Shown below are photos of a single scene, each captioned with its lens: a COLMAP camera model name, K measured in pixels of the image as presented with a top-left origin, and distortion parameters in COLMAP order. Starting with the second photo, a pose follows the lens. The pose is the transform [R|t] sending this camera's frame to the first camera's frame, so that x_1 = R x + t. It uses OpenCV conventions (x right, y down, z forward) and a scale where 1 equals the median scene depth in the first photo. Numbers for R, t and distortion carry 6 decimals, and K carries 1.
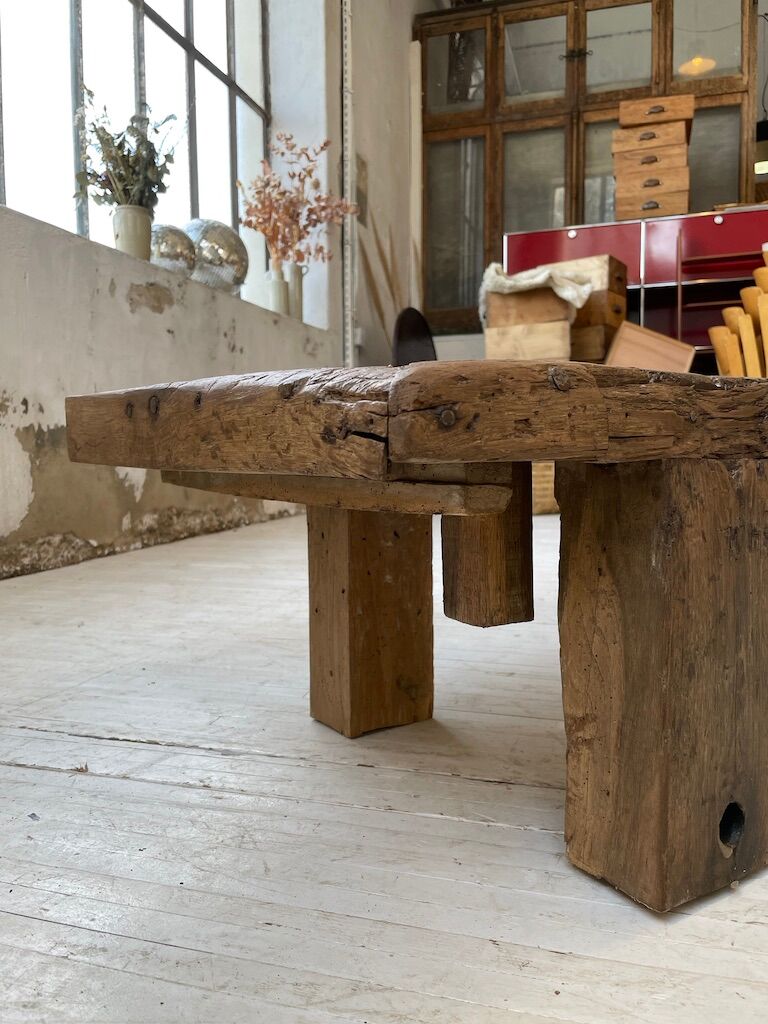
lens RADIAL K [[787.1, 0, 378.9], [0, 787.1, 503.9], [0, 0, 1]] dist [0.077081, -0.111157]
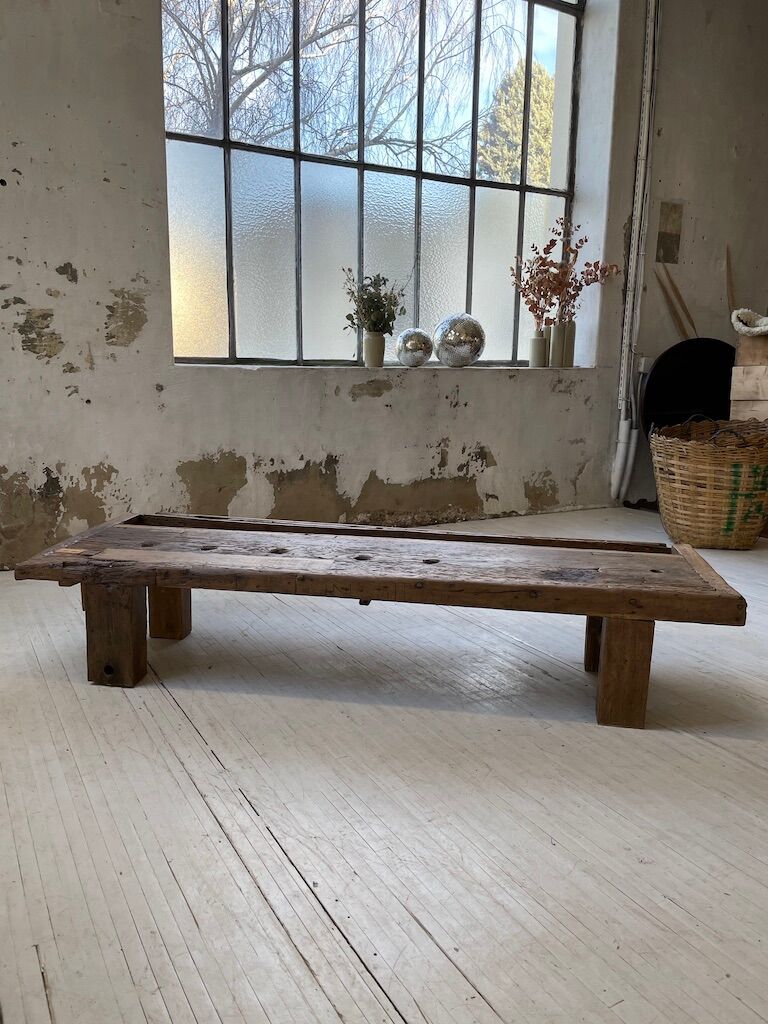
lens RADIAL K [[779.2, 0, 385.3], [0, 779.2, 501.3], [0, 0, 1]] dist [0.090063, -0.123278]
pose [[0.724827, 0.138955, -0.674772, 0.960188], [-0.069874, 0.989225, 0.128652, -0.255023], [0.685379, -0.046101, 0.726726, -0.222517]]
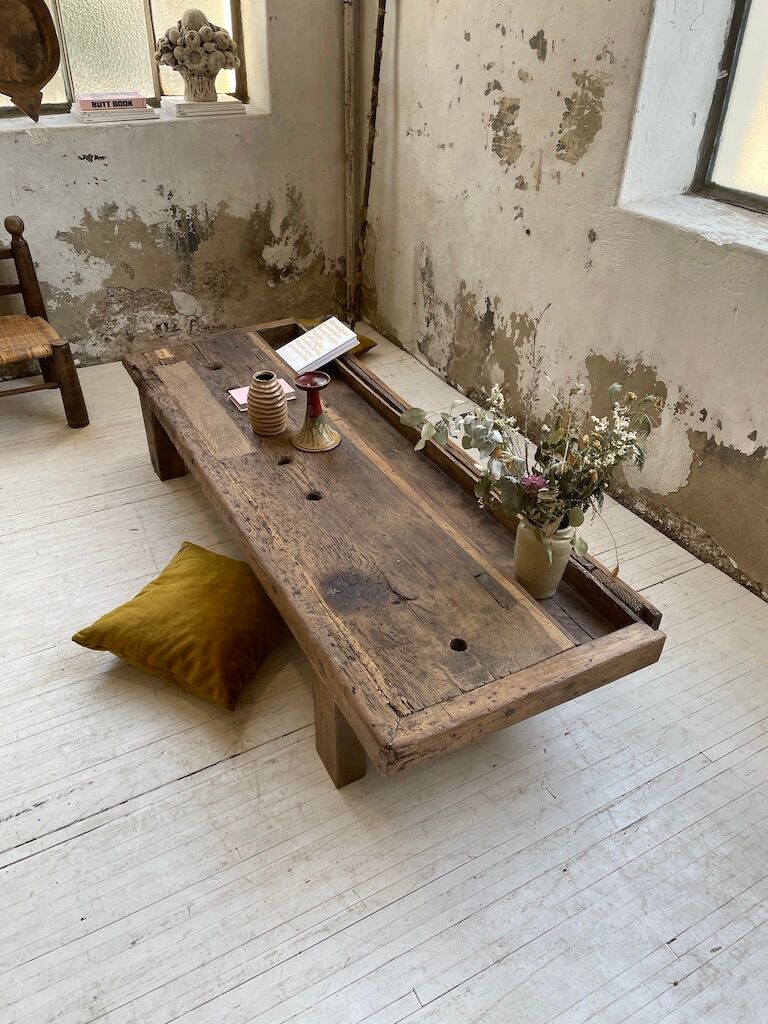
lens RADIAL K [[779.2, 0, 379.1], [0, 779.2, 500.7], [0, 0, 1]] dist [0.090063, -0.123278]
pose [[-0.700114, 0.391893, -0.596876, 0.518509], [-0.061777, 0.799544, 0.597422, -0.572761], [0.711354, 0.455137, -0.535562, 1.129217]]
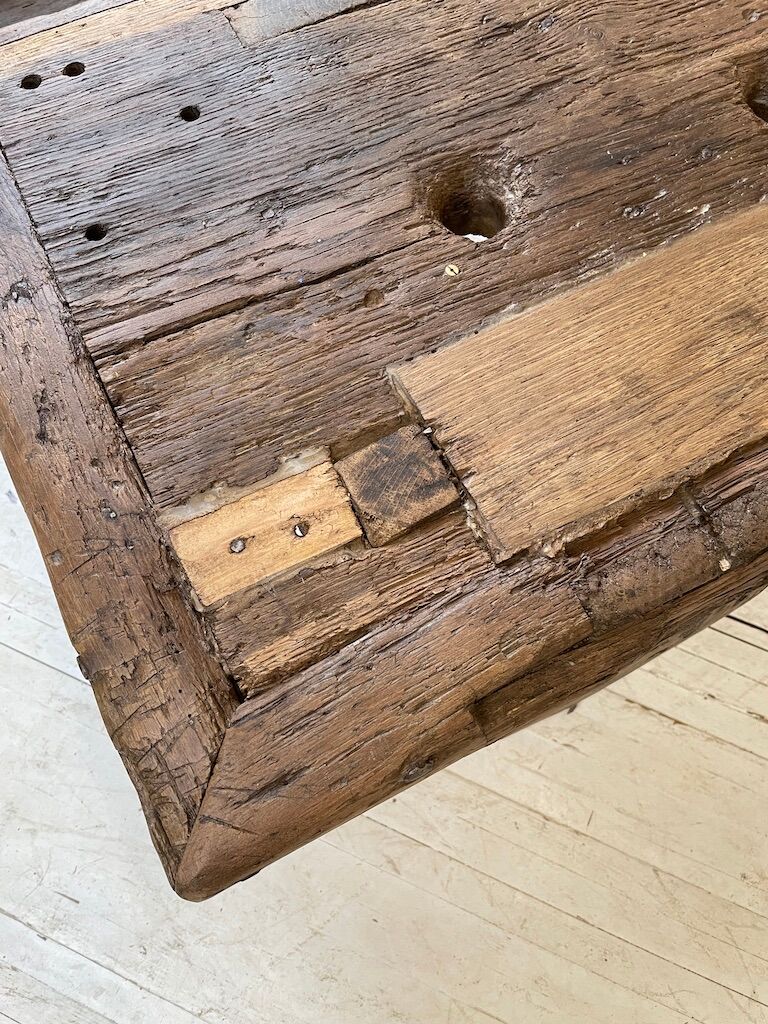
lens RADIAL K [[787.1, 0, 380.6], [0, 787.1, 506.8], [0, 0, 1]] dist [0.077081, -0.111157]
pose [[0.700131, 0.669275, -0.248775, 0.011022], [-0.067633, 0.409012, 0.910019, -0.173460], [0.710804, -0.620307, 0.331627, 0.141433]]
